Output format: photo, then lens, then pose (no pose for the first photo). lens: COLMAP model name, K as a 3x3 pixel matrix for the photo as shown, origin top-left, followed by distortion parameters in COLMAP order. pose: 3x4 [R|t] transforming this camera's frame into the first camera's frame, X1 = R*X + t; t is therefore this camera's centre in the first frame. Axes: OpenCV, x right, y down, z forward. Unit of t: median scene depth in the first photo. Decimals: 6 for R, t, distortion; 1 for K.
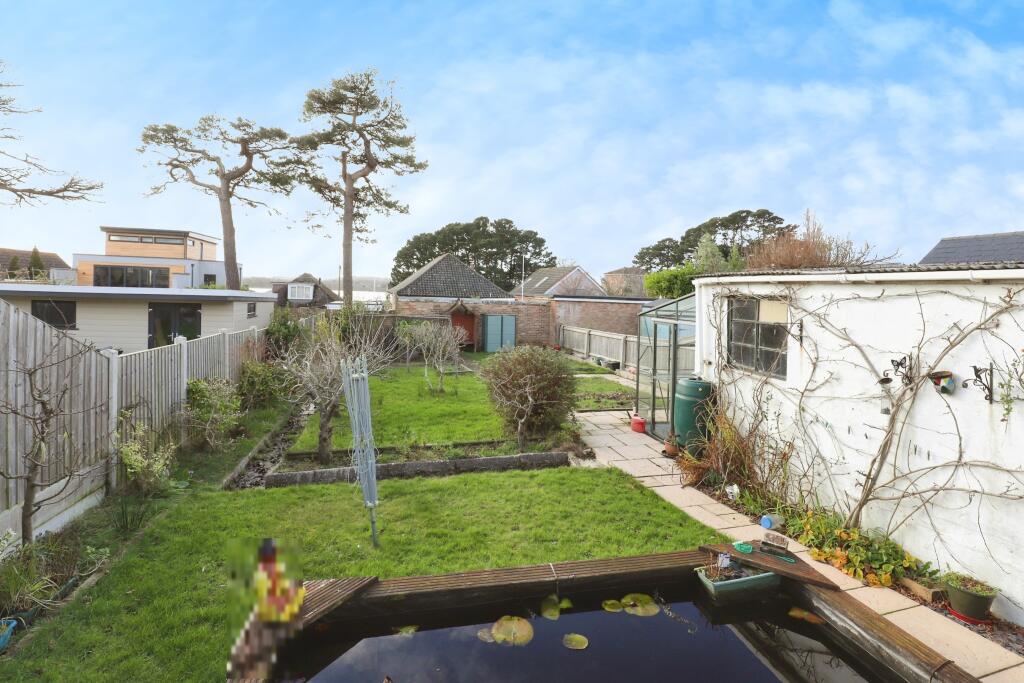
lens RADIAL K [[463.2, 0, 526.4], [0, 463.2, 300.2], [0, 0, 1]] dist [-0.024745, 0.000153]
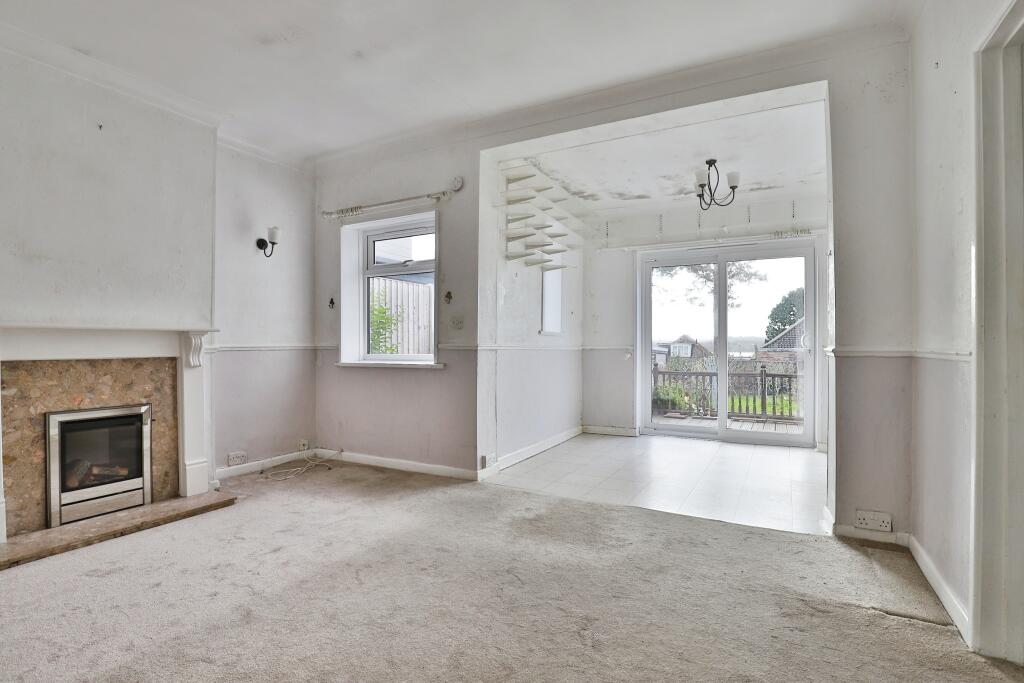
lens RADIAL K [[494.3, 0, 511.1], [0, 494.3, 350.1], [0, 0, 1]] dist [-0.029536, 0.001065]
pose [[0.711165, -0.030160, -0.702378, 0.155255], [0.010595, 0.999426, -0.032188, 0.027699], [0.702946, 0.015449, 0.711076, -0.358779]]
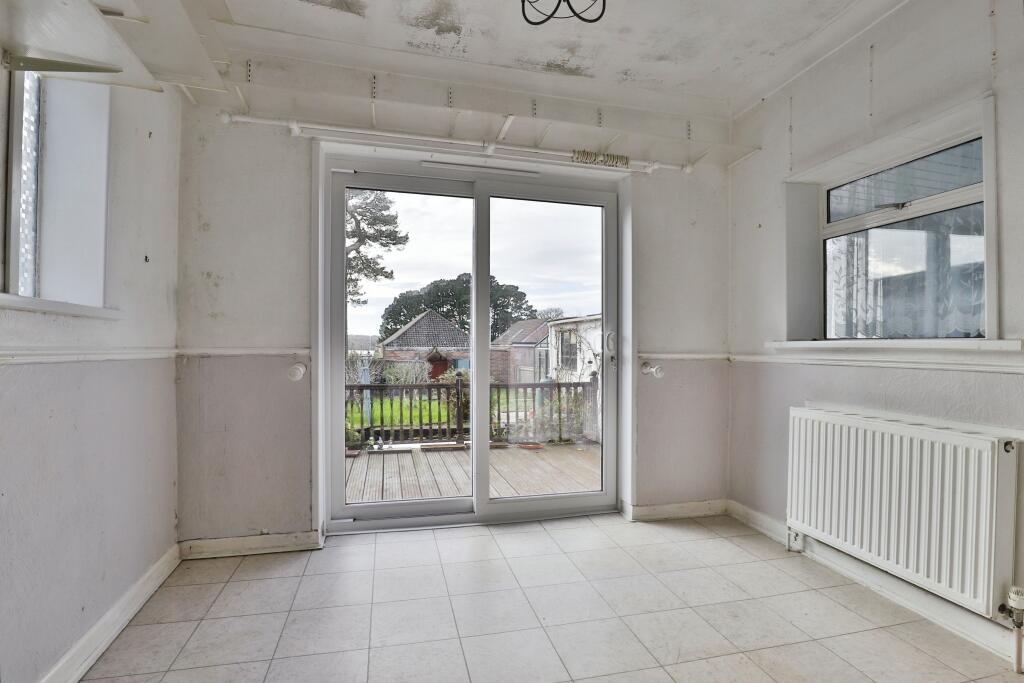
lens RADIAL K [[494.3, 0, 511.1], [0, 494.3, 350.1], [0, 0, 1]] dist [-0.029536, 0.001065]
pose [[0.999338, -0.027135, -0.024219, 0.070781], [0.026840, 0.999562, -0.012439, 0.021173], [0.024546, 0.011781, 0.999629, -0.246703]]
